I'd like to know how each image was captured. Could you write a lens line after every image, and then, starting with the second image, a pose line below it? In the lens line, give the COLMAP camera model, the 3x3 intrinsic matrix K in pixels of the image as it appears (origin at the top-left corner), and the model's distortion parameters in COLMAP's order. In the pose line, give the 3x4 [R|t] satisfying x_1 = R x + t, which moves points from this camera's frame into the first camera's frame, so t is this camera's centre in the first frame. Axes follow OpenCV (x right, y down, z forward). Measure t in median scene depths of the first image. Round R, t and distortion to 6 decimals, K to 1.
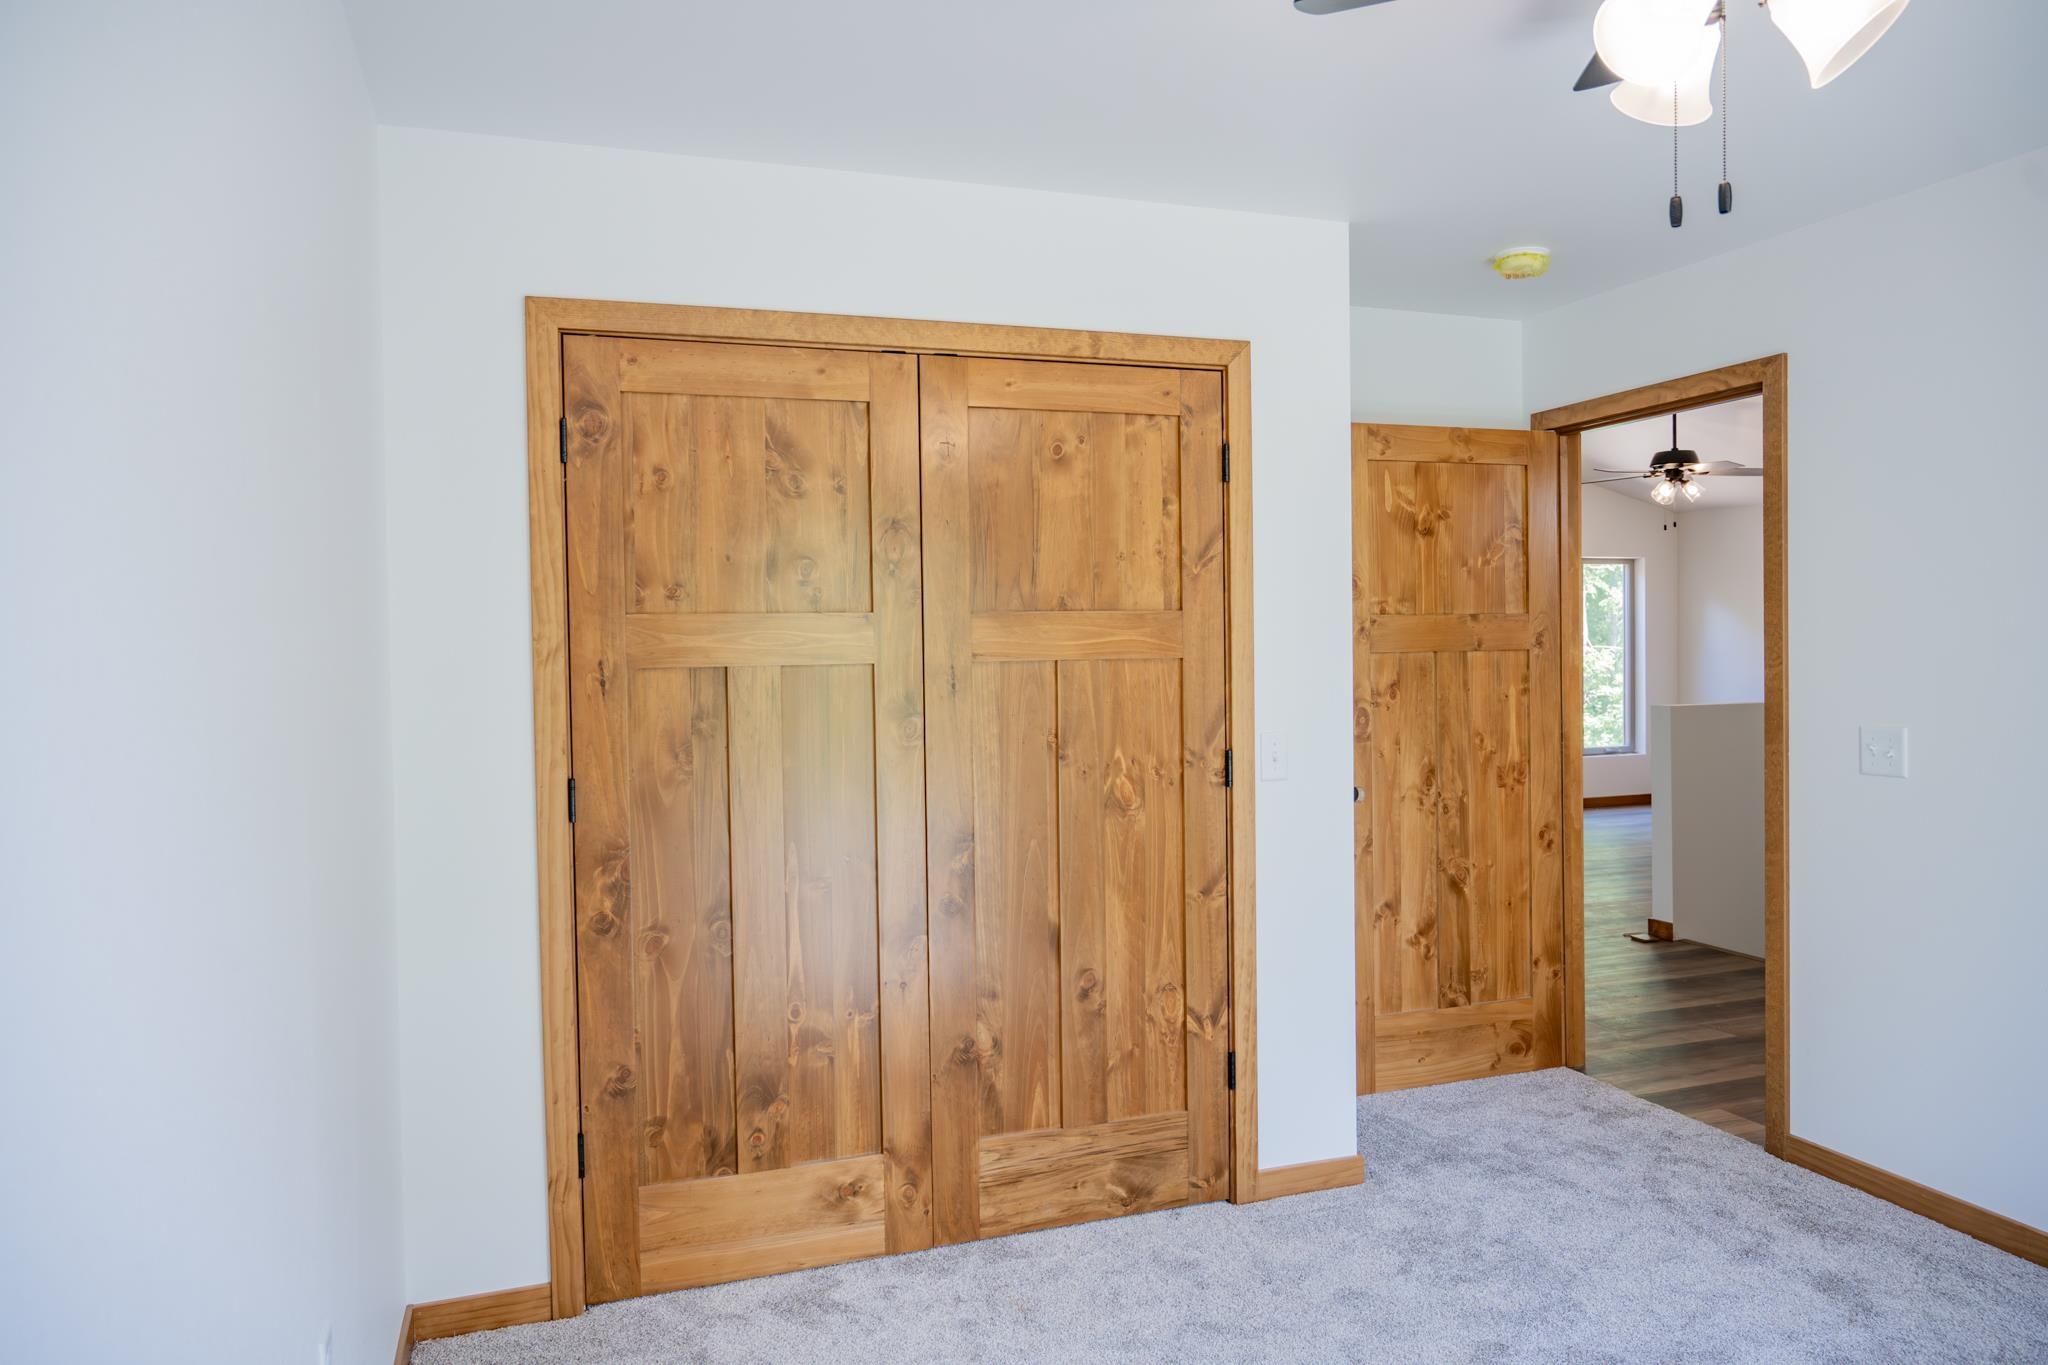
lens RADIAL K [[1429.3, 0, 1024.0], [0, 1429.3, 682.5], [0, 0, 1]] dist [-0.016099, -0.002383]
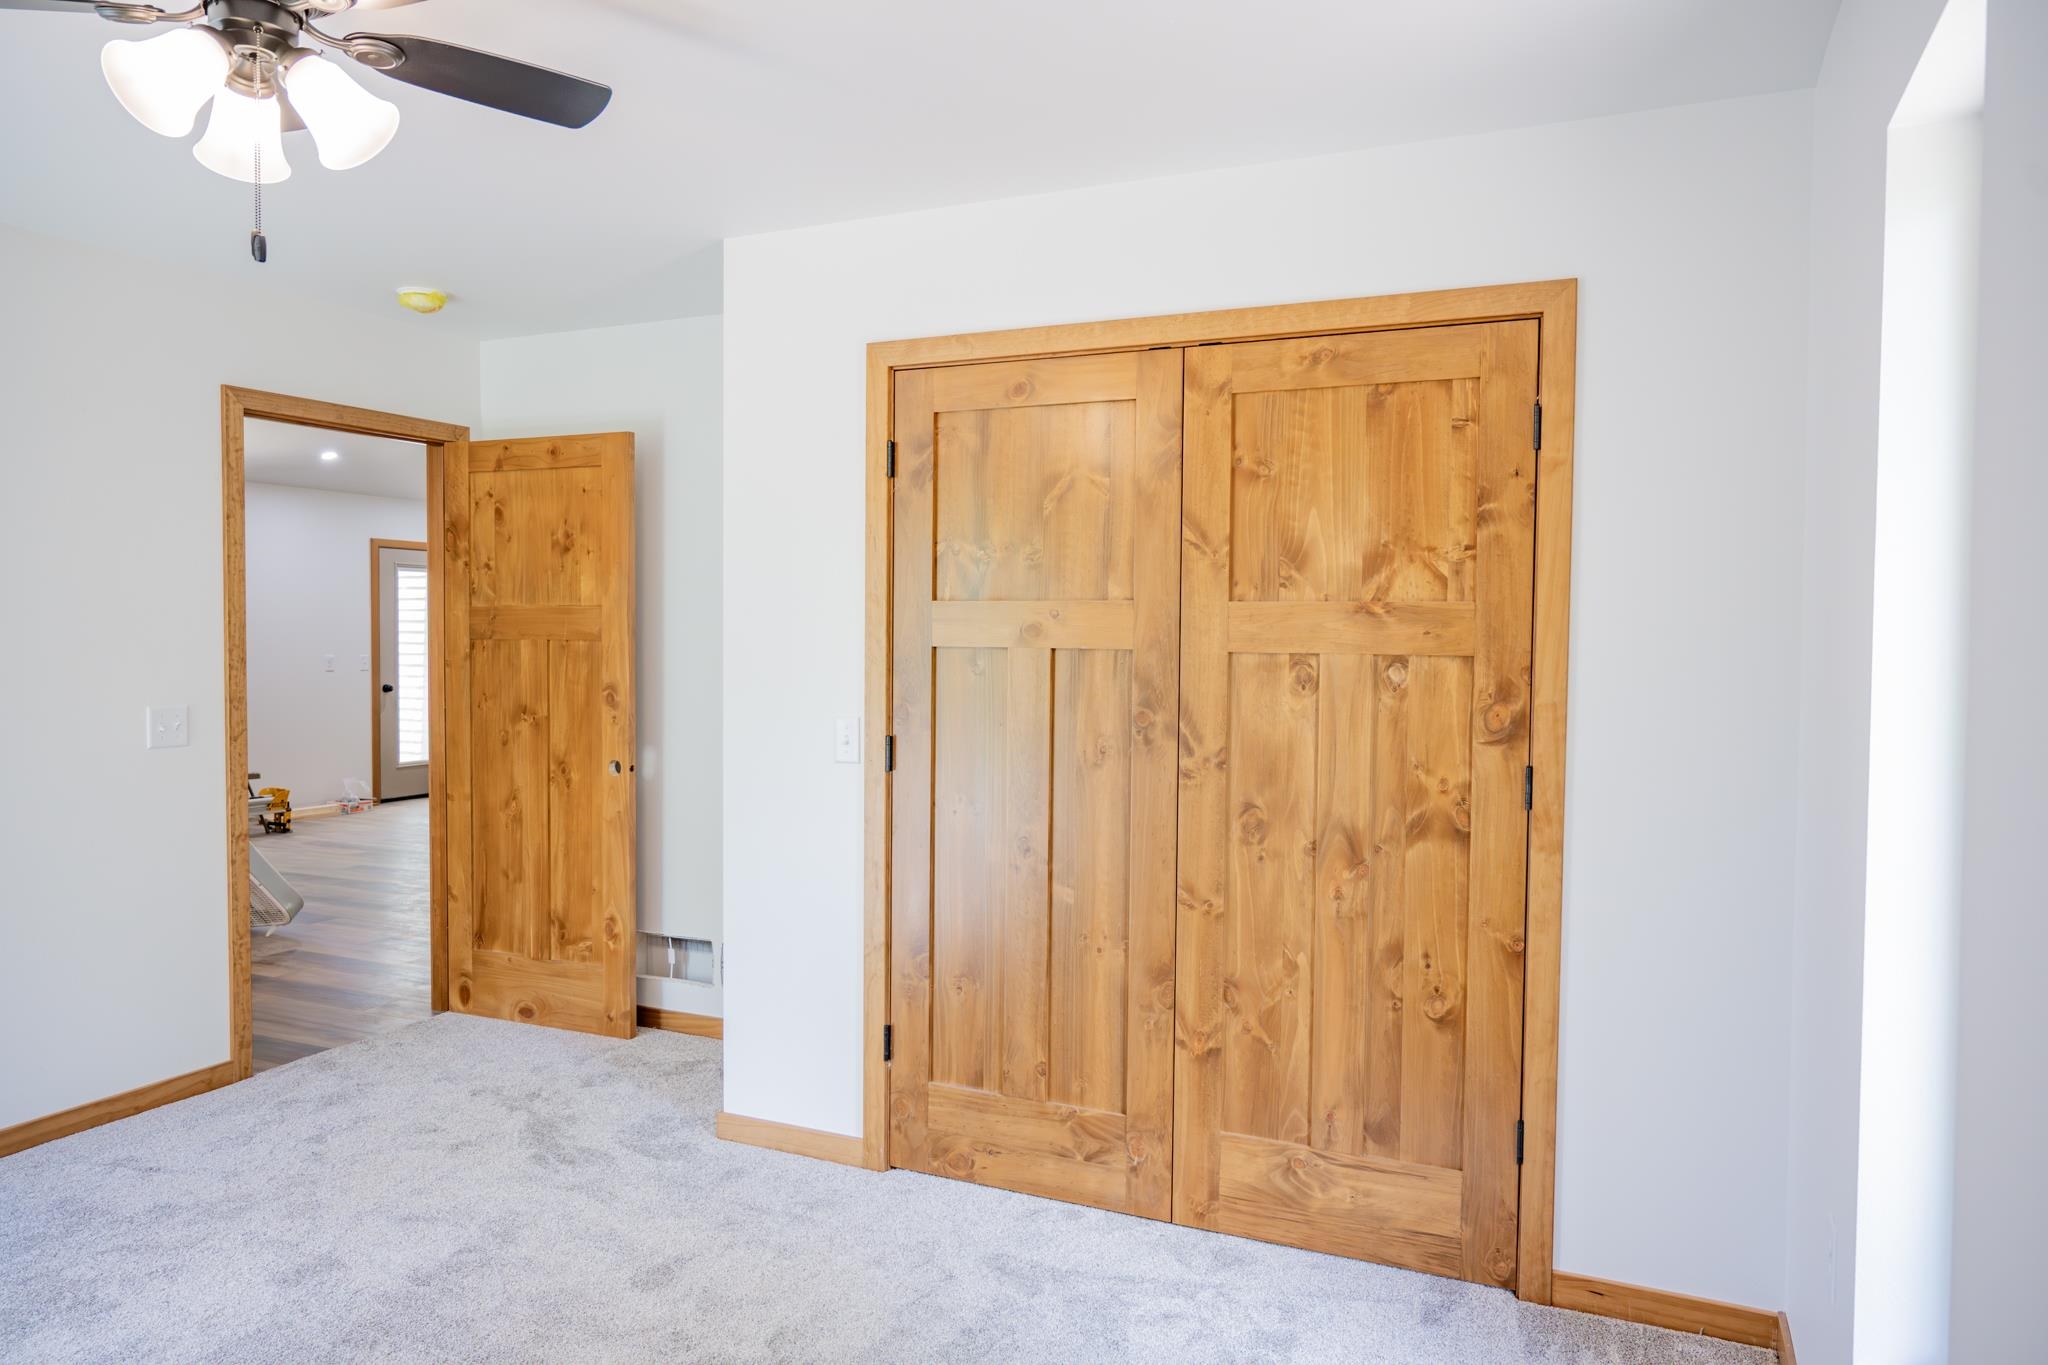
lens RADIAL K [[1374.0, 0, 1017.9], [0, 1374.0, 685.1], [0, 0, 1]] dist [-0.006365, 0.001136]
pose [[0.709474, 0.053720, -0.702681, 0.584088], [-0.037923, 0.998556, 0.038050, -0.024867], [0.703711, -0.000348, 0.710487, 0.240190]]
